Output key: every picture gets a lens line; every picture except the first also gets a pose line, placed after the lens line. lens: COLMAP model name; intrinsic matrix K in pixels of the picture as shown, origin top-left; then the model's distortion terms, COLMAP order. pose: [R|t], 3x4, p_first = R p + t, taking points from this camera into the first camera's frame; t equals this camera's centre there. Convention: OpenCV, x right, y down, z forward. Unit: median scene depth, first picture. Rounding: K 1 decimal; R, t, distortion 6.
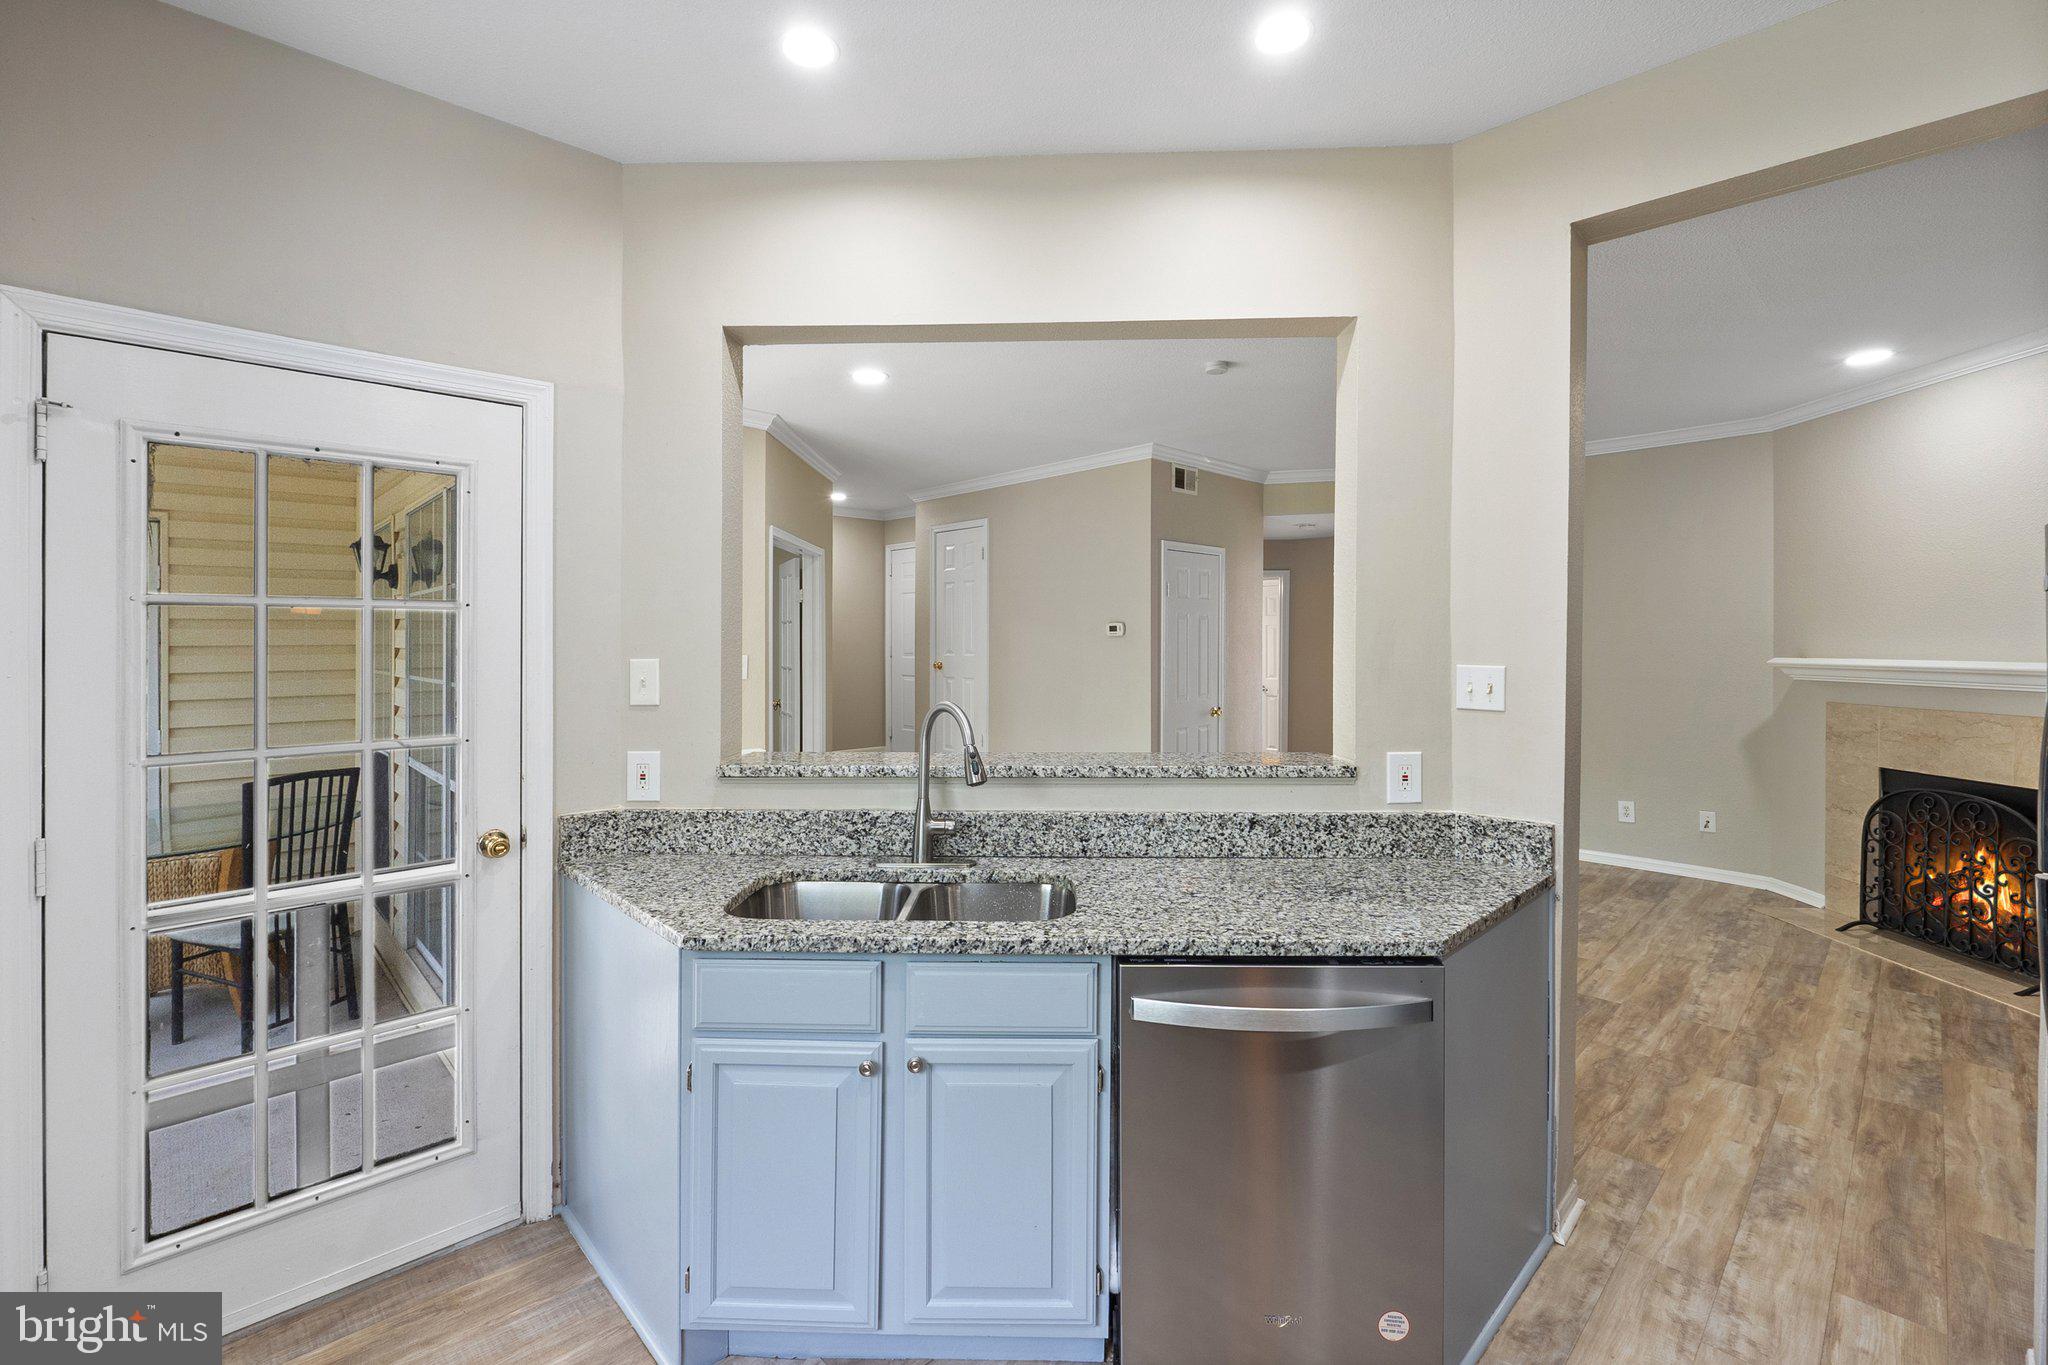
lens RADIAL K [[876.9, 0, 1028.0], [0, 876.9, 655.7], [0, 0, 1]] dist [-0.006952, 0.001460]
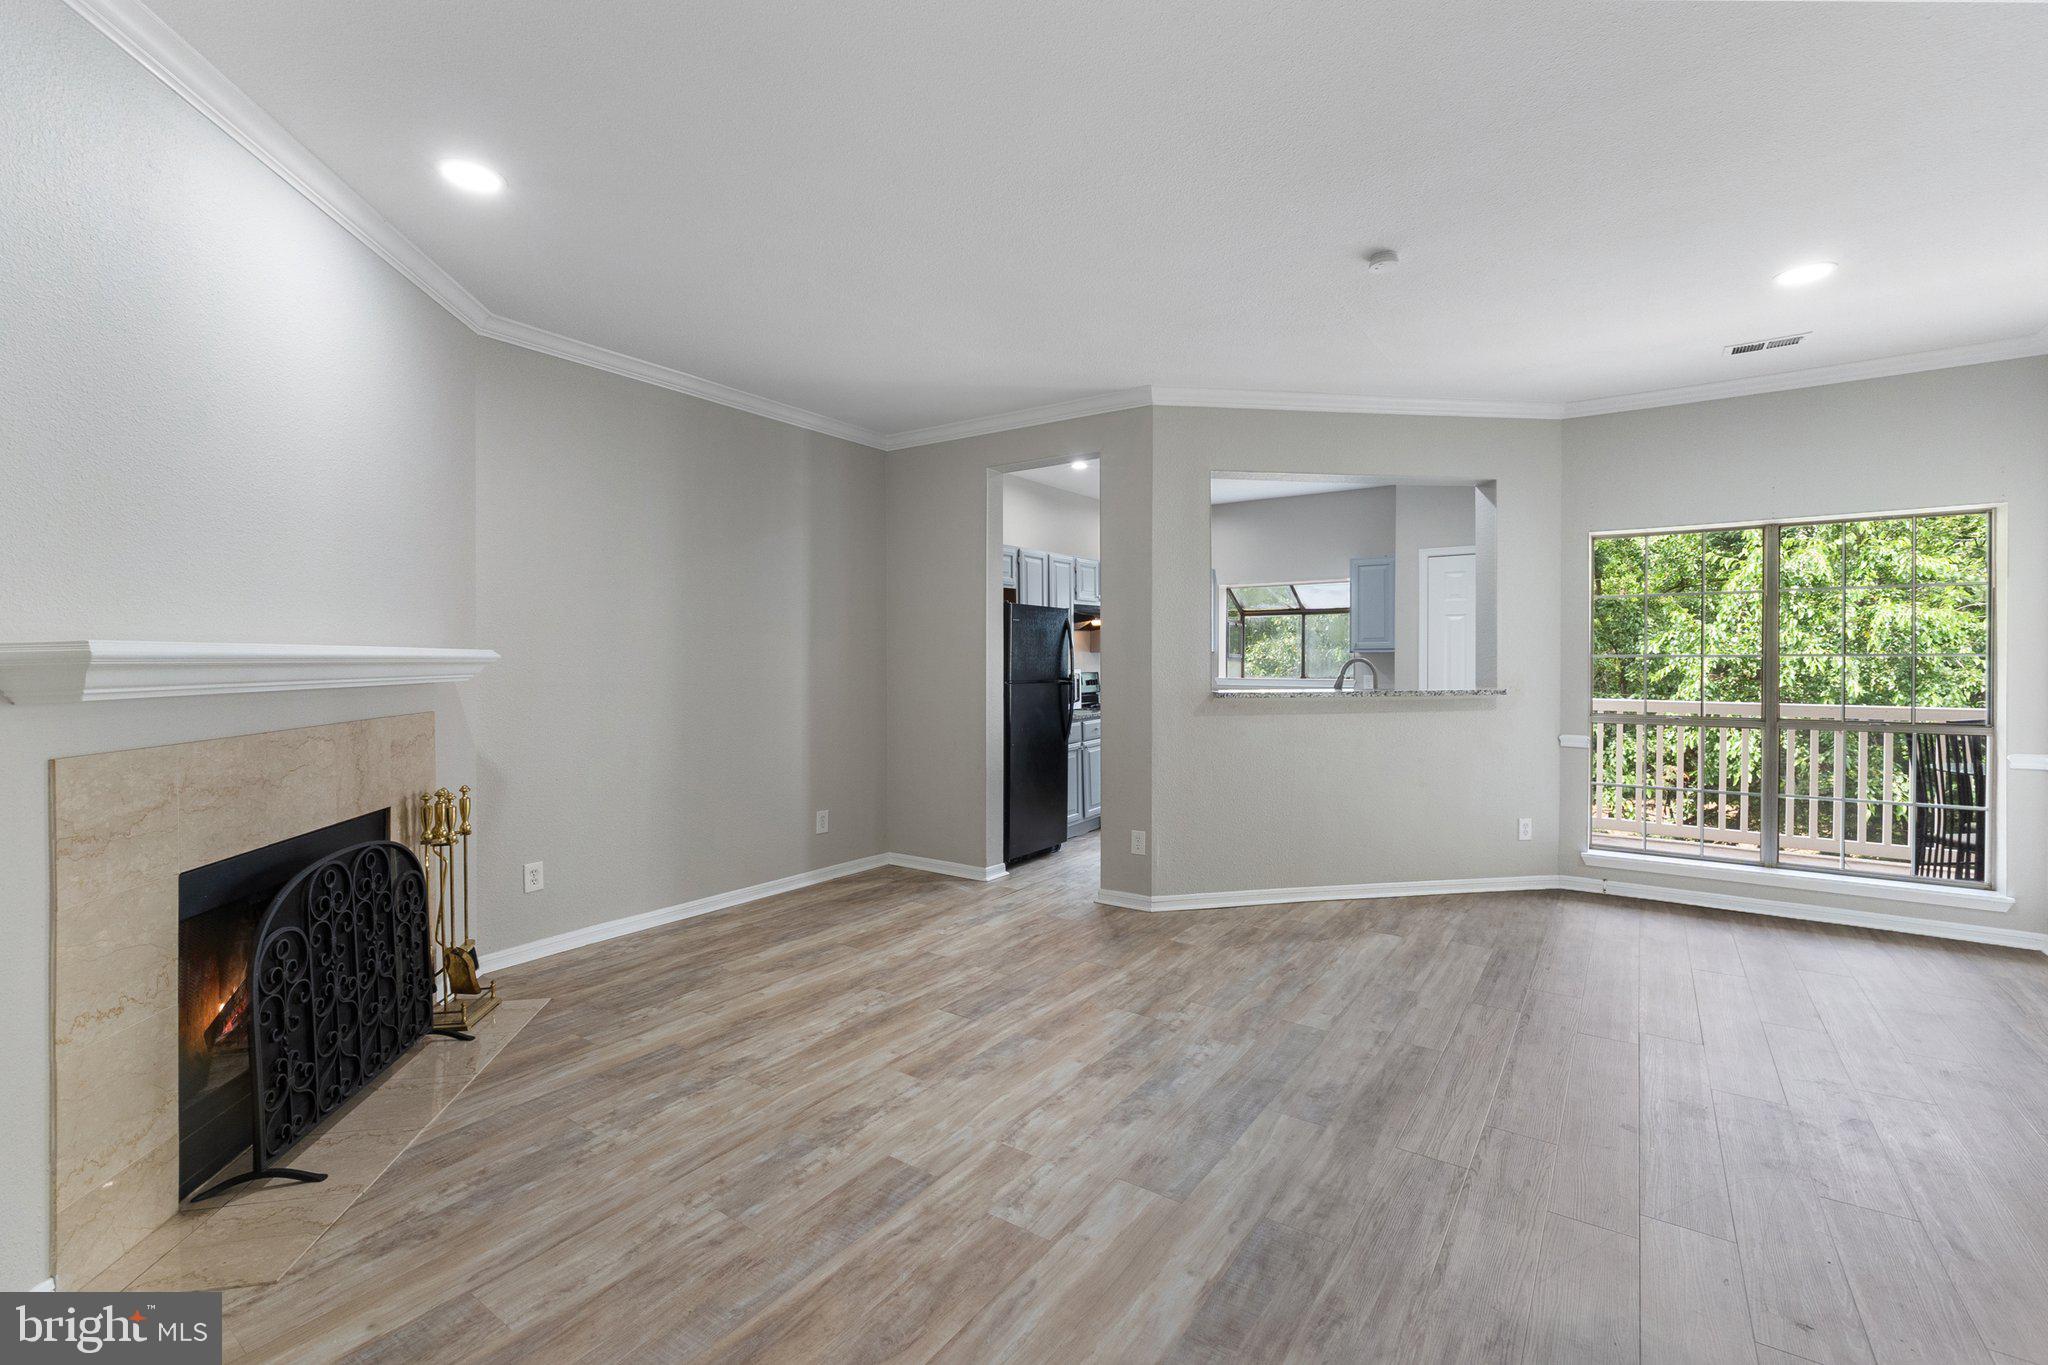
lens RADIAL K [[876.9, 0, 992.6], [0, 876.9, 672.5], [0, 0, 1]] dist [-0.006952, 0.001460]
pose [[-0.988208, 0.009694, -0.152811, 0.665264], [0.005392, 0.999578, 0.028546, 0.008773], [0.153023, 0.027385, -0.987843, 1.682201]]
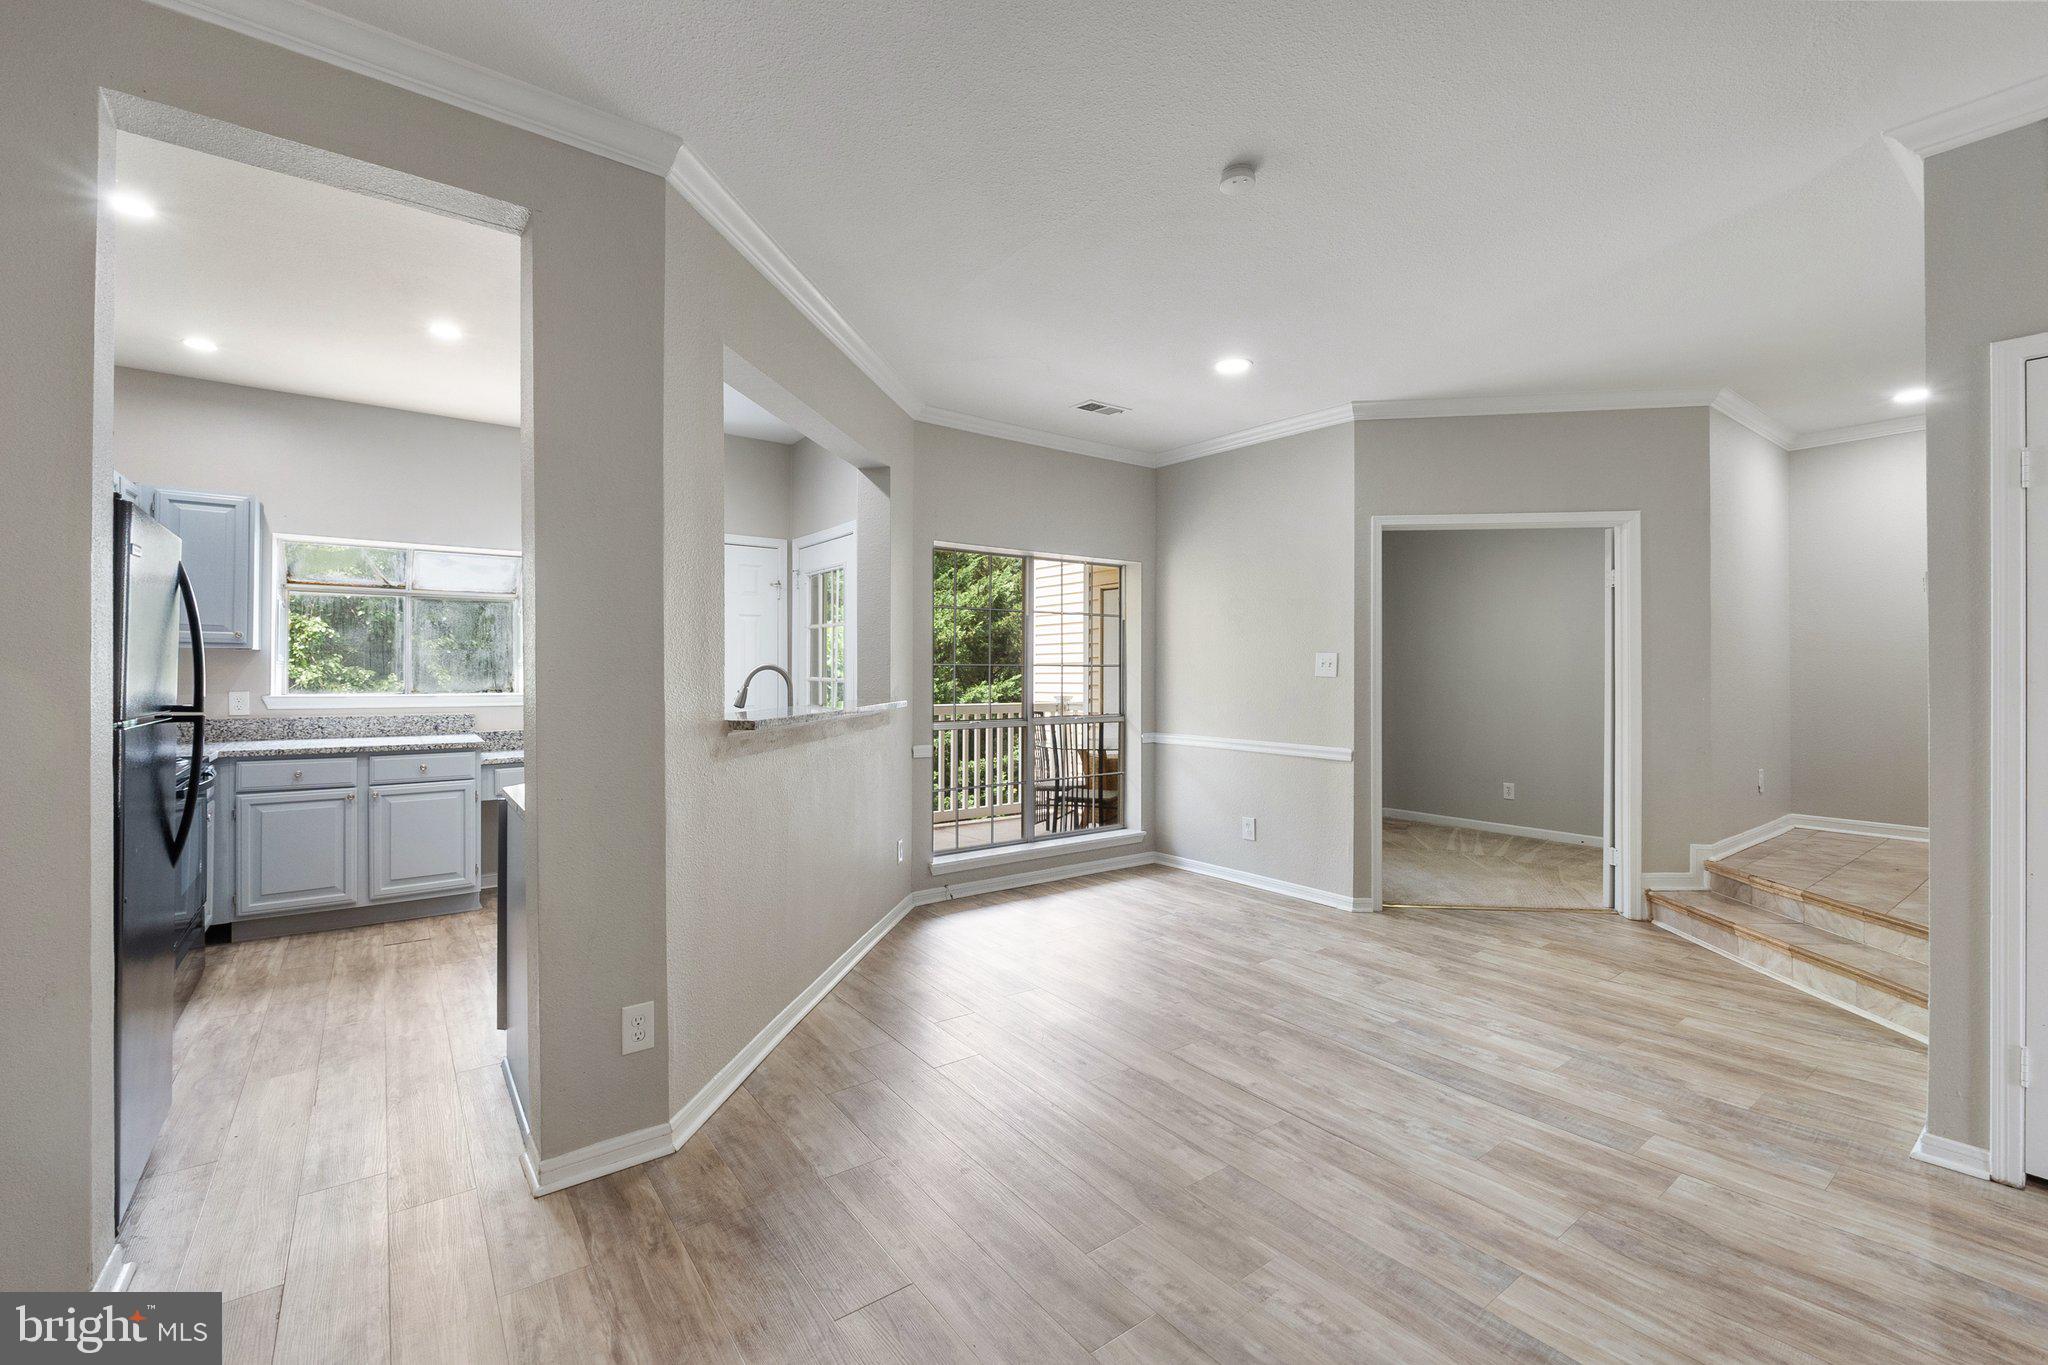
lens RADIAL K [[876.9, 0, 1032.5], [0, 876.9, 672.2], [0, 0, 1]] dist [-0.006952, 0.001460]
pose [[-0.128399, 0.008141, -0.991689, 0.839762], [-0.014743, 0.999840, 0.010117, 0.021263], [0.991613, 0.015919, -0.128258, 0.916818]]
